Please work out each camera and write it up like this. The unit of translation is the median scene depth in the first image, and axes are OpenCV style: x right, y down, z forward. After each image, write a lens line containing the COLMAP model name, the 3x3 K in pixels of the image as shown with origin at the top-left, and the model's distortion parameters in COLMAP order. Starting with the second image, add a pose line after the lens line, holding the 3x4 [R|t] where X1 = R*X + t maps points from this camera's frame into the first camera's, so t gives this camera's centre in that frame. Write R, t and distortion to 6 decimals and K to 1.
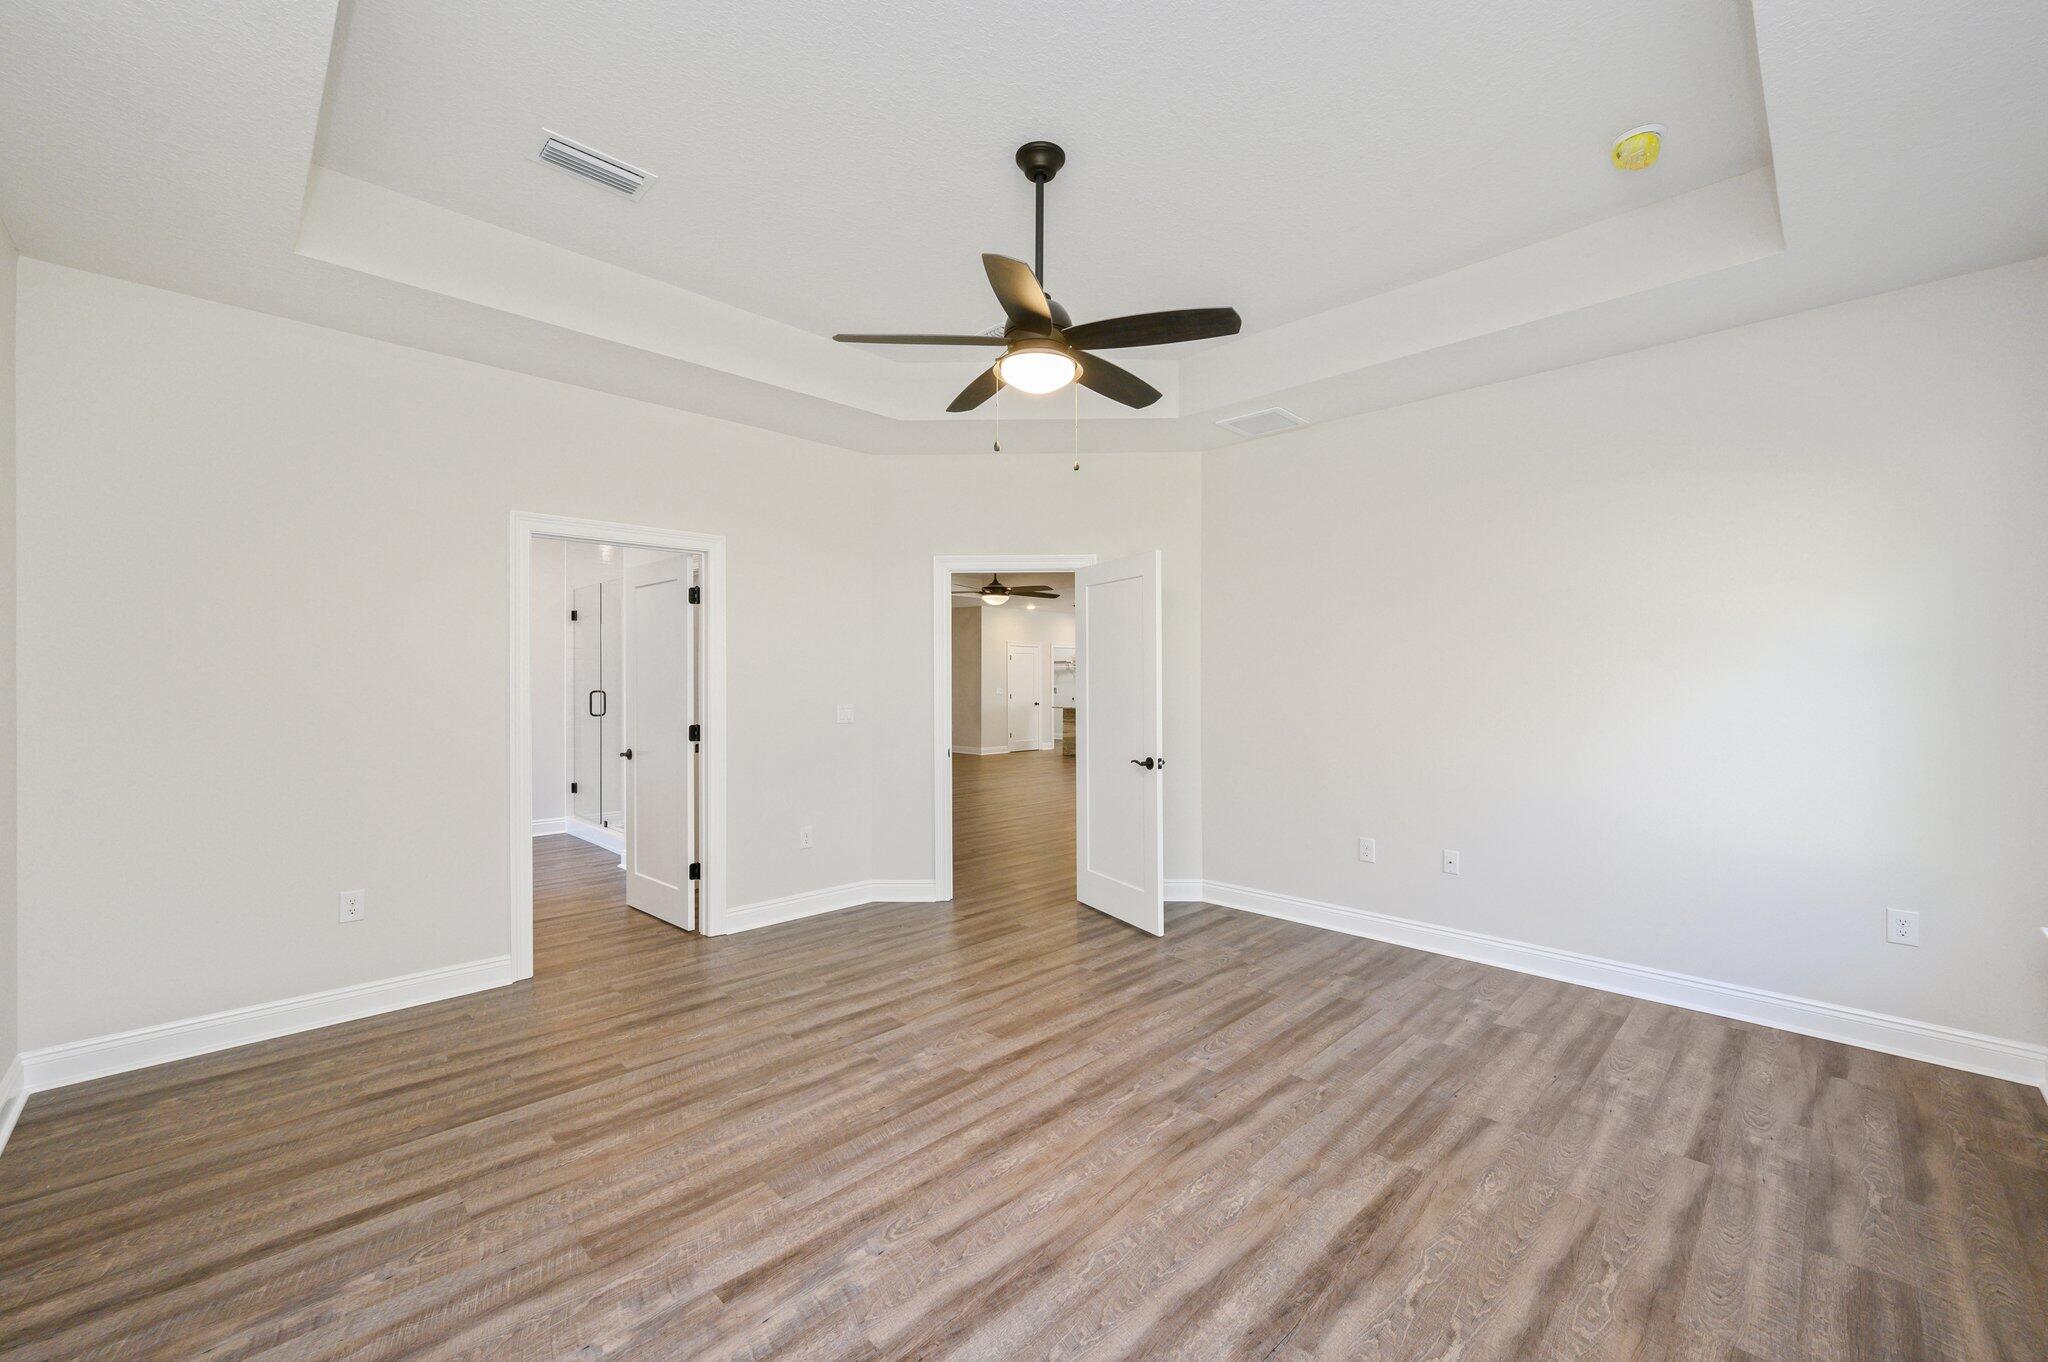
lens RADIAL K [[822.6, 0, 1028.0], [0, 822.6, 684.2], [0, 0, 1]] dist [0.001248, 0.000218]
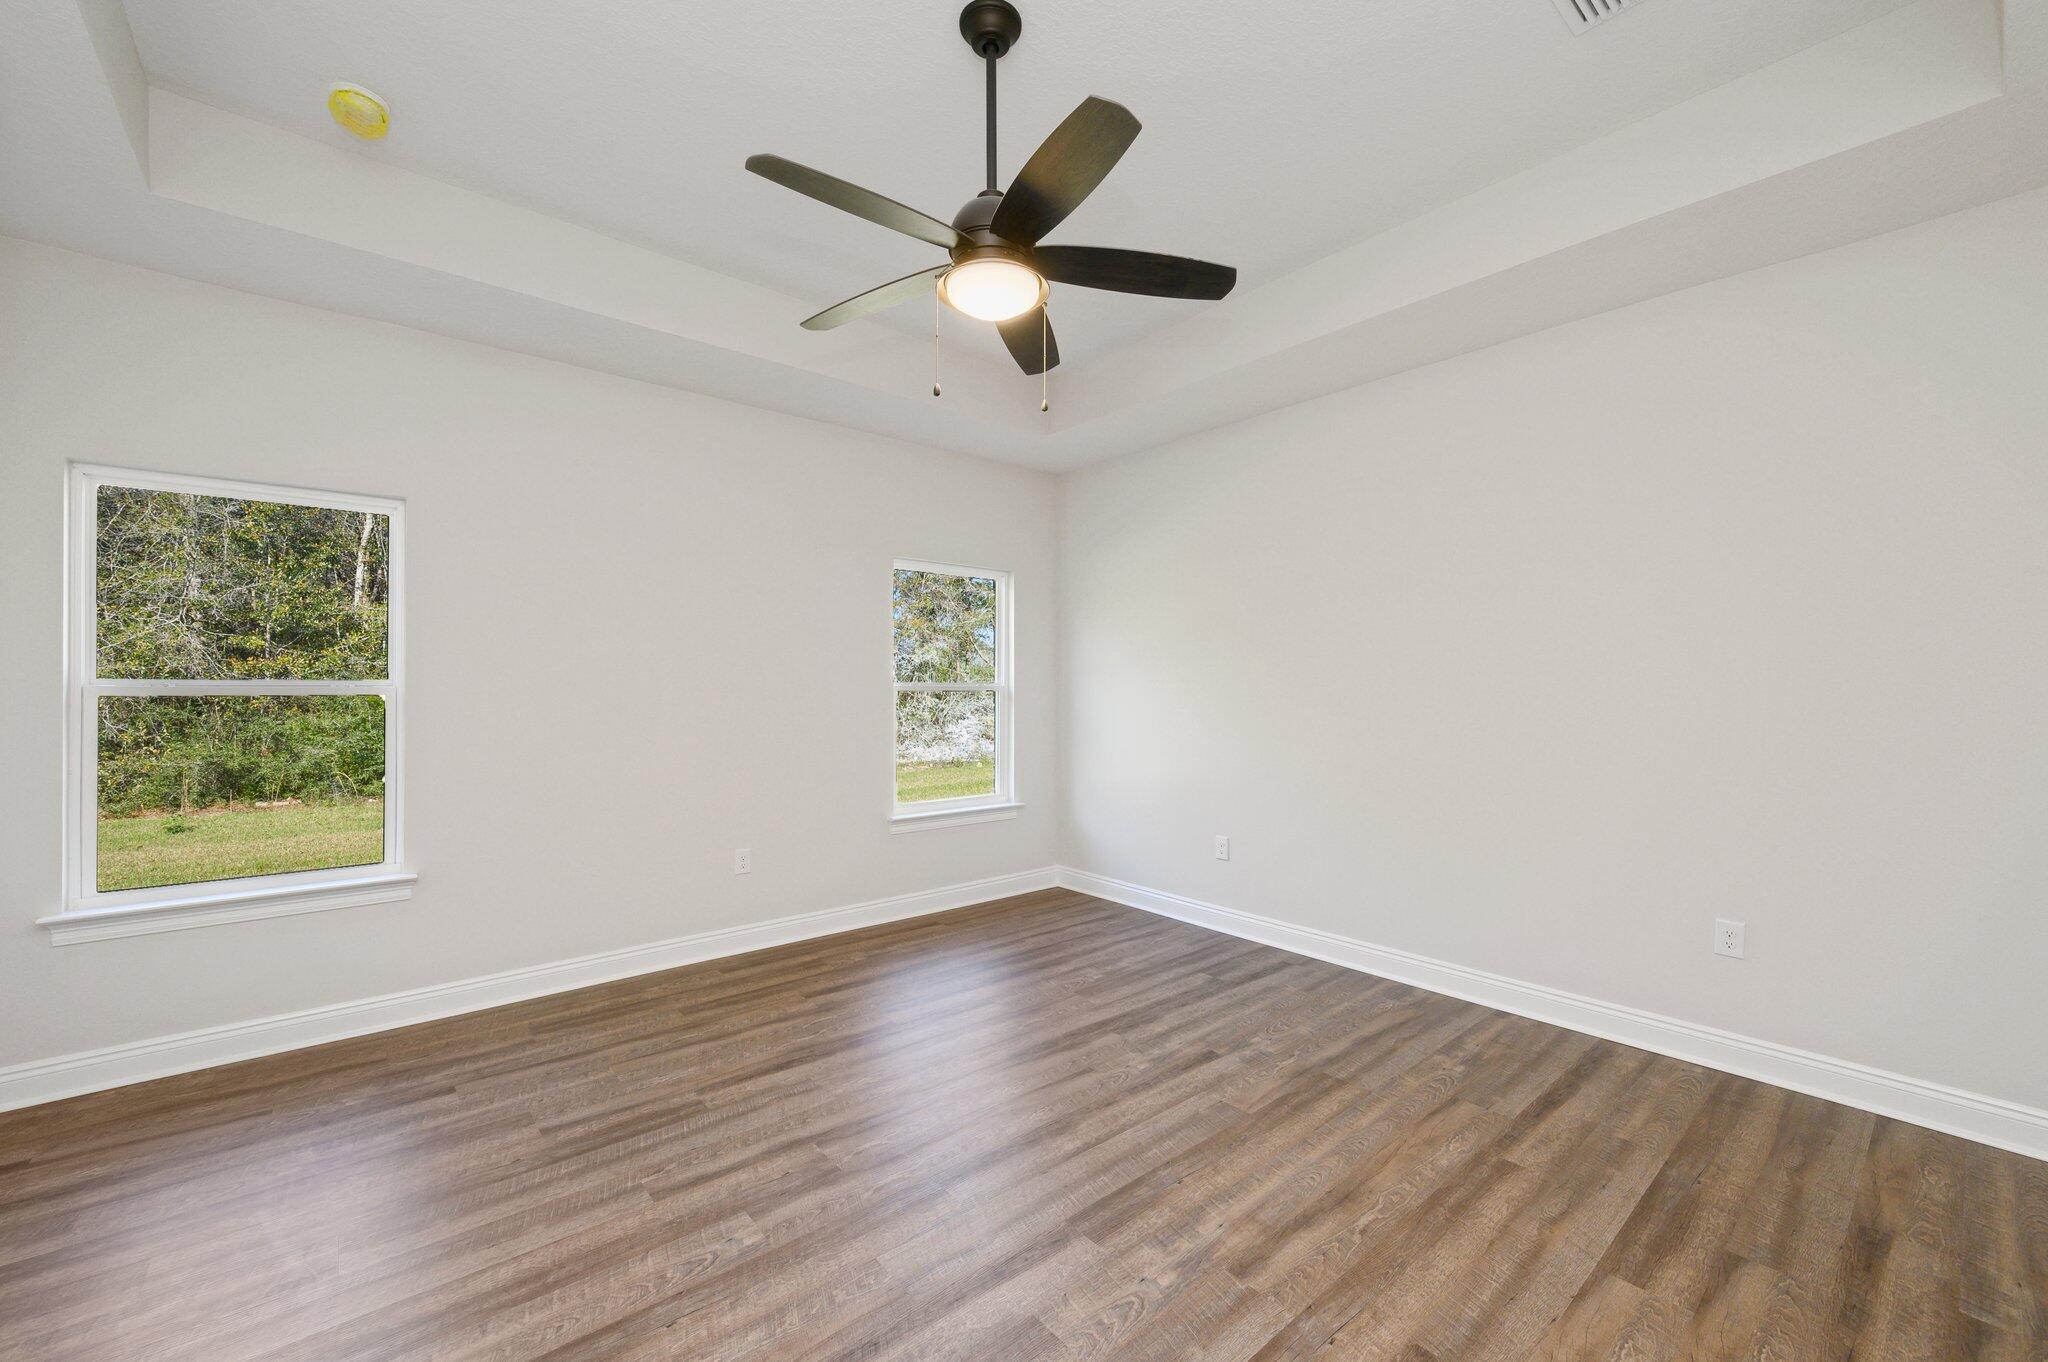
lens RADIAL K [[822.6, 0, 1022.2], [0, 822.6, 681.7], [0, 0, 1]] dist [0.001248, 0.000218]
pose [[-0.996204, 0.002076, 0.087026, -0.104529], [0.001496, 0.999976, -0.006730, 0.003656], [-0.087038, -0.006574, -0.996183, 2.177675]]
